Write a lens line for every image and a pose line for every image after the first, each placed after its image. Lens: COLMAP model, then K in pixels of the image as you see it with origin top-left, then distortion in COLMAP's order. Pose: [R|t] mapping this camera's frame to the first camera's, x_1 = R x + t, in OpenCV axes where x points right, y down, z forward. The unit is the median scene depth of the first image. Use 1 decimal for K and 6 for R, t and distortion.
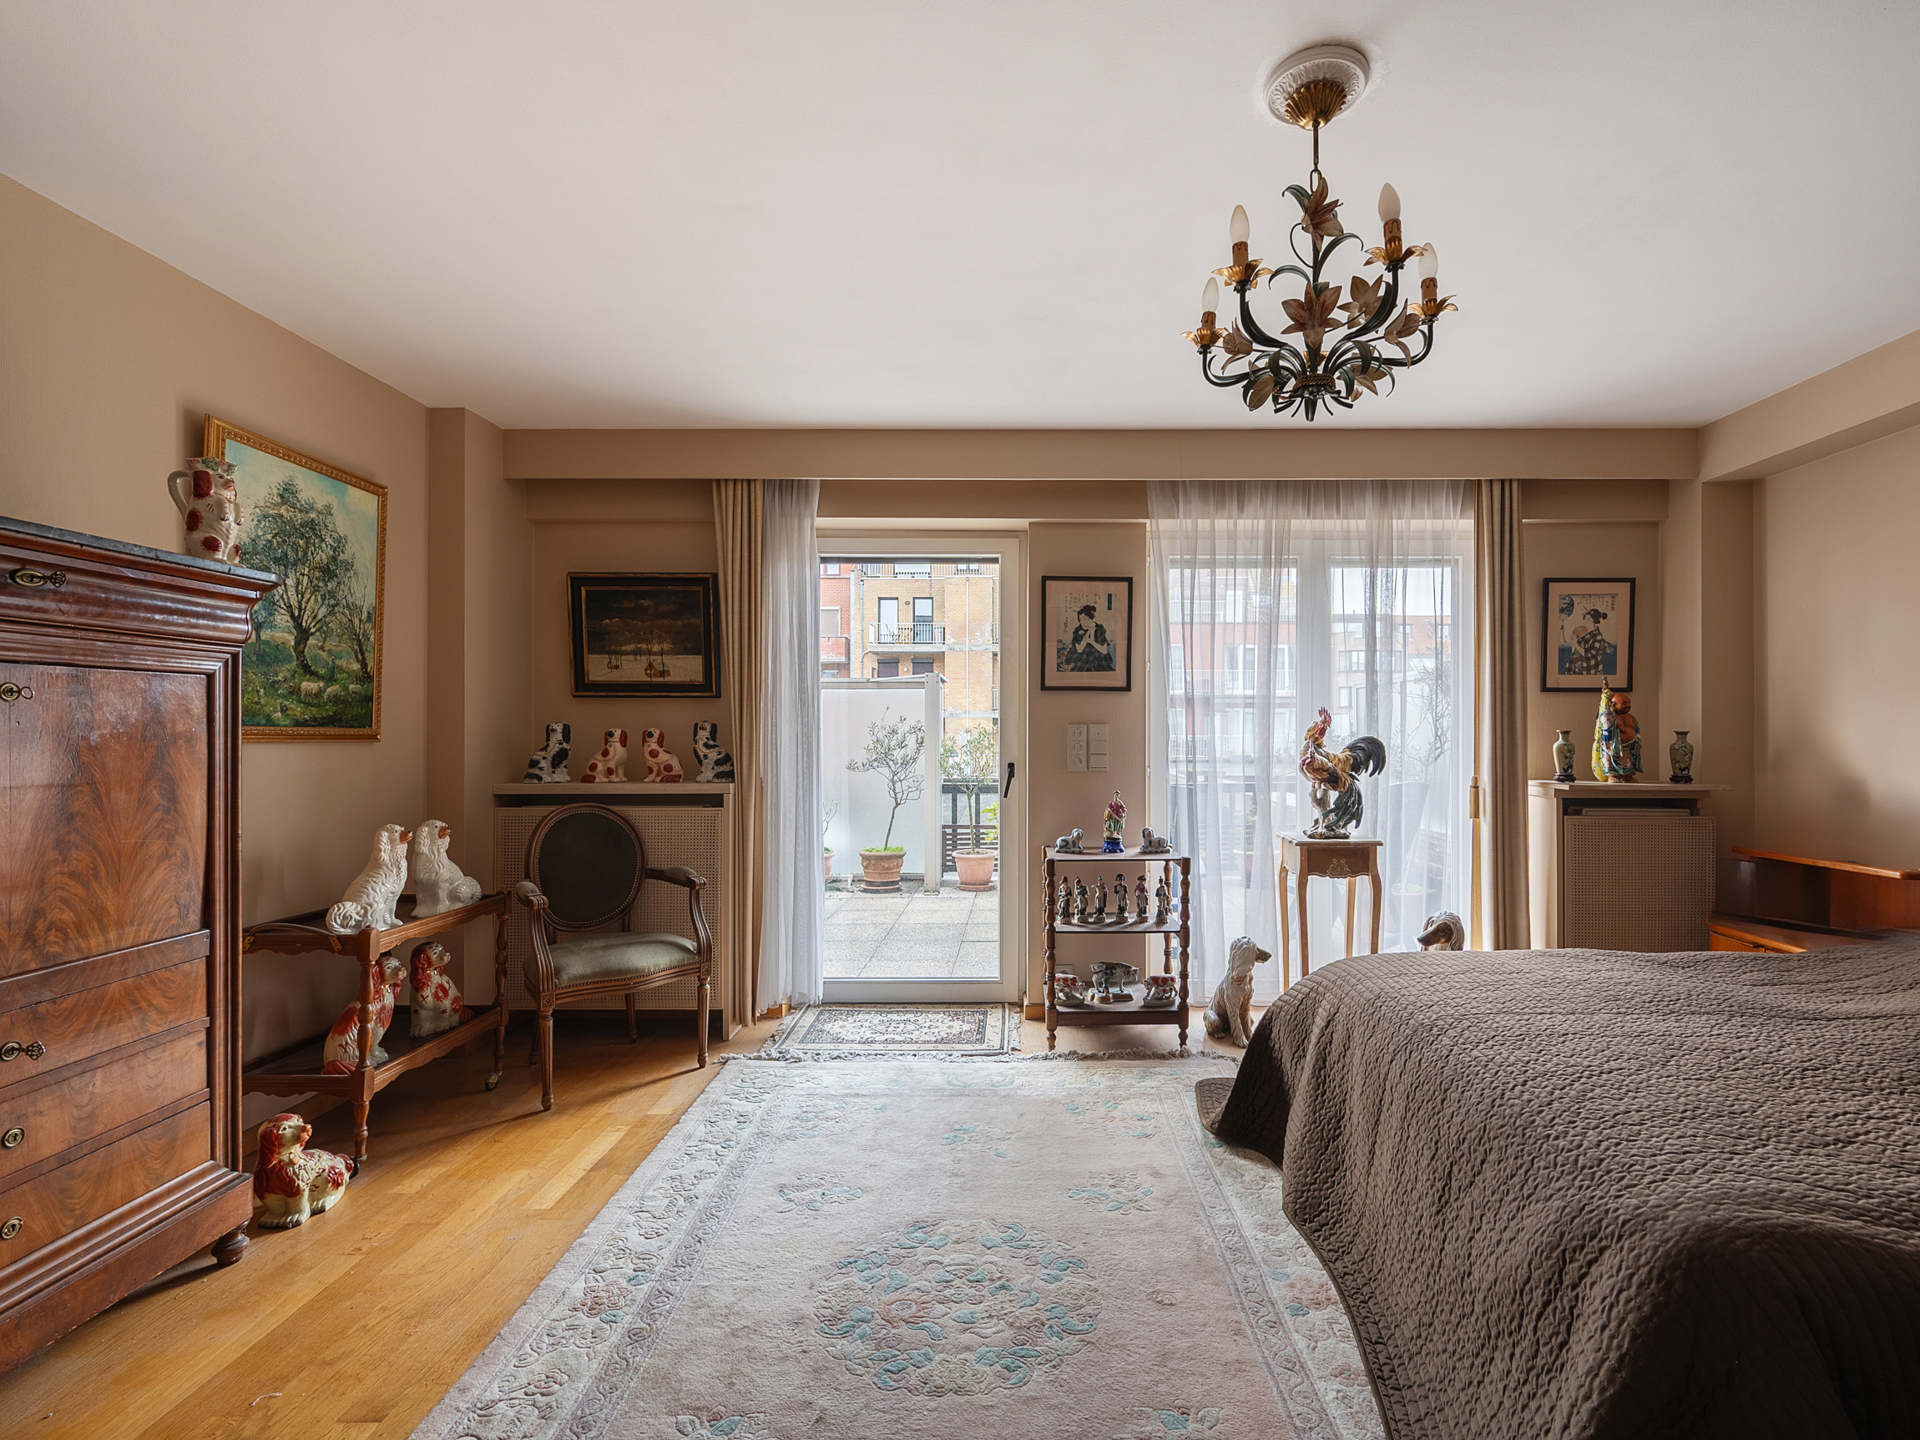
lens RADIAL K [[782.3, 0, 958.4], [0, 782.3, 741.7], [0, 0, 1]] dist [0.000034, 0.000078]
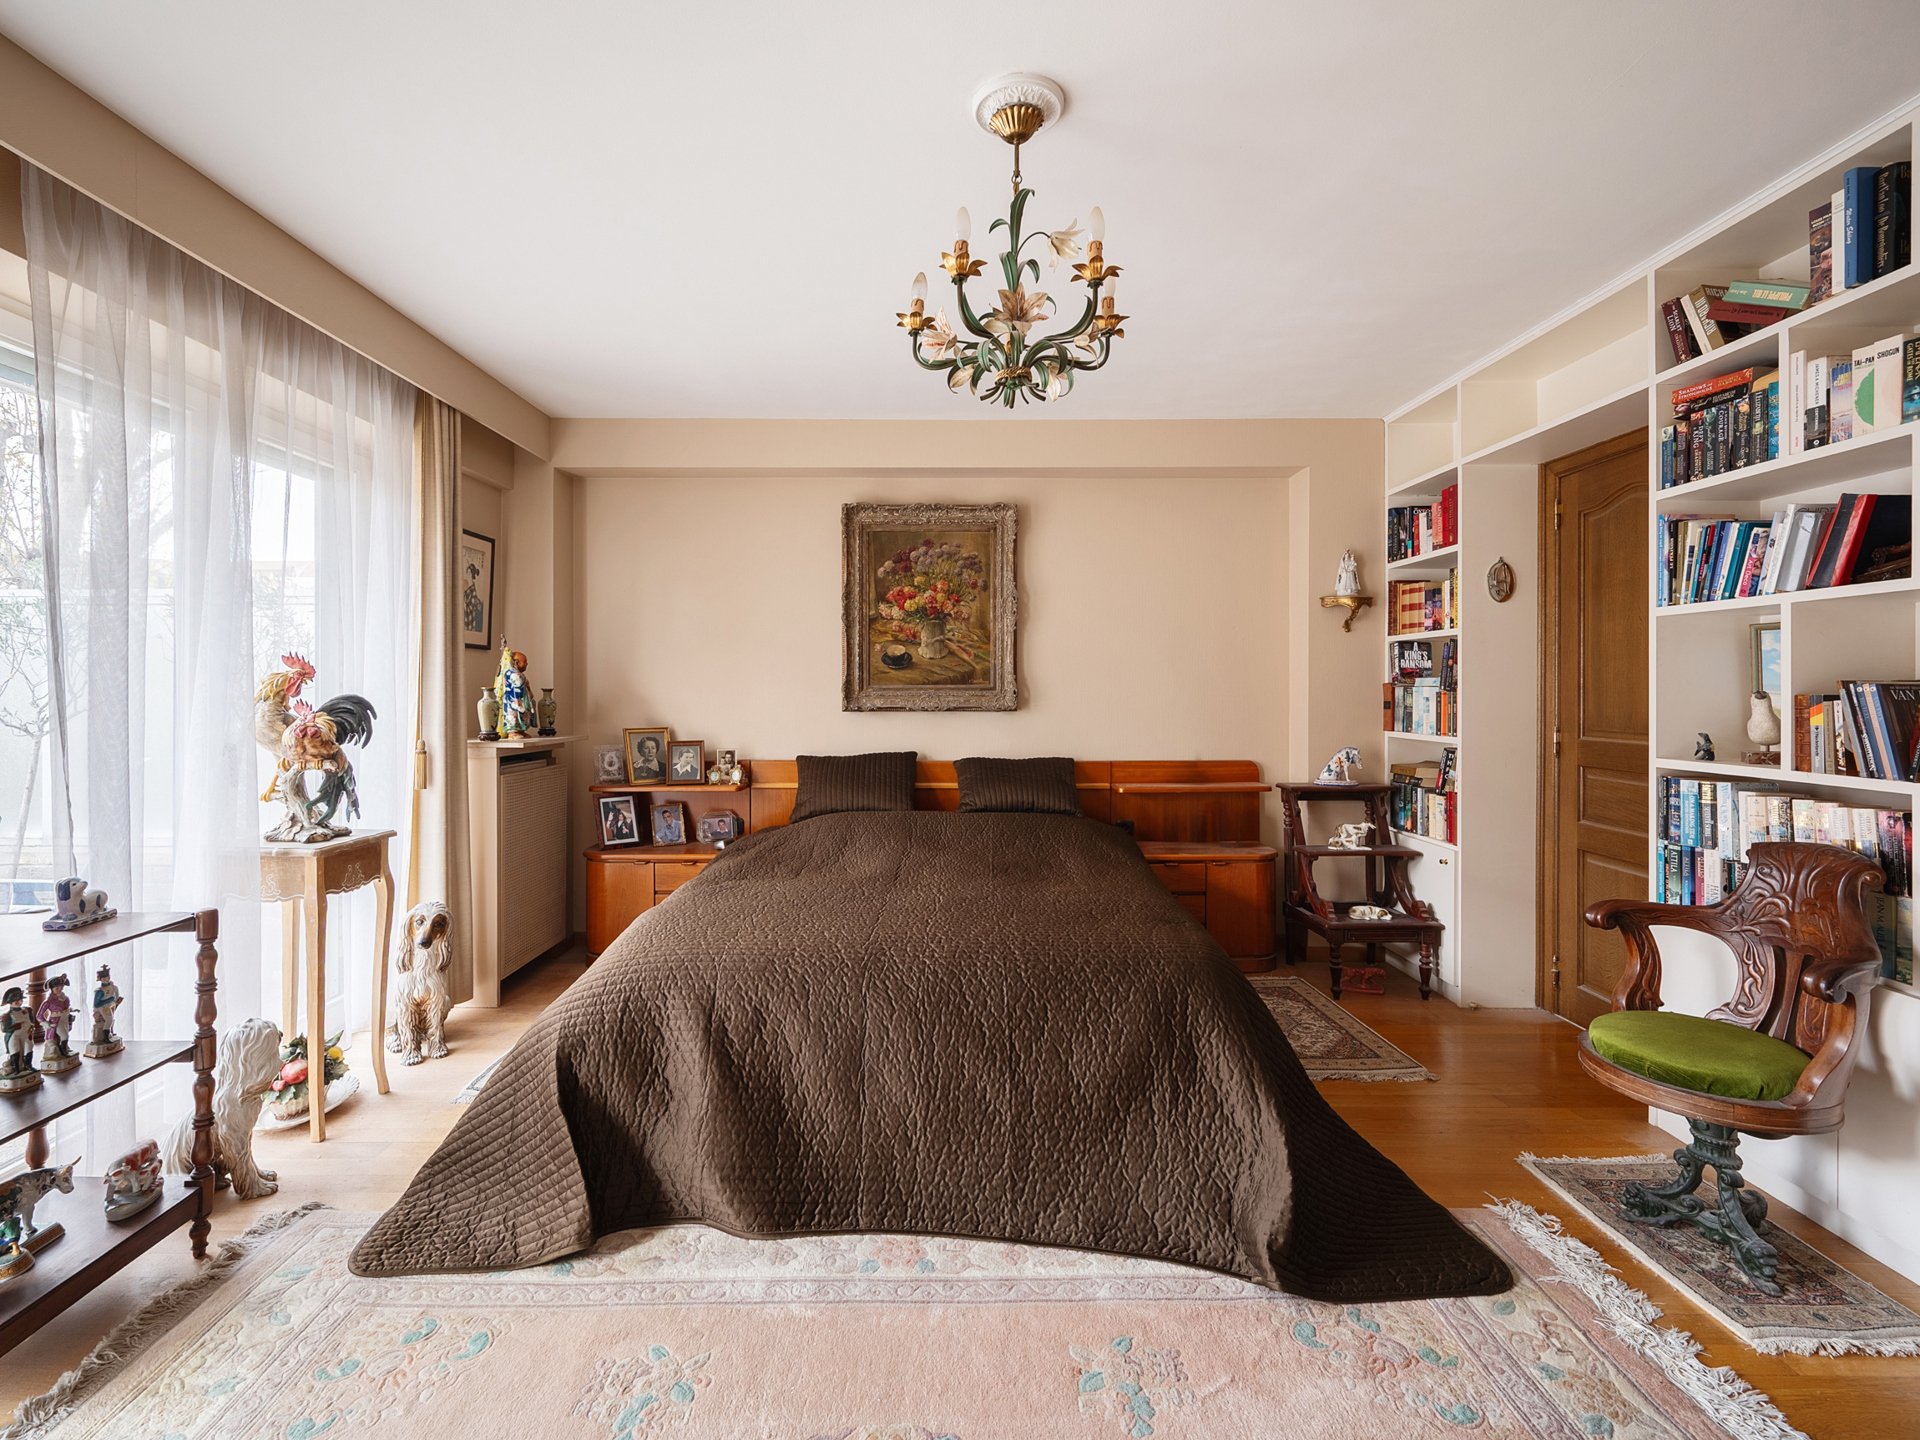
lens RADIAL K [[874.4, 0, 918.7], [0, 874.4, 725.8], [0, 0, 1]] dist [-0.000408, -0.000134]
pose [[0.009565, -0.039839, 0.999160, -0.313449], [0.002692, 0.999203, 0.039815, -0.008927], [-0.999951, 0.002309, 0.009665, 0.463904]]
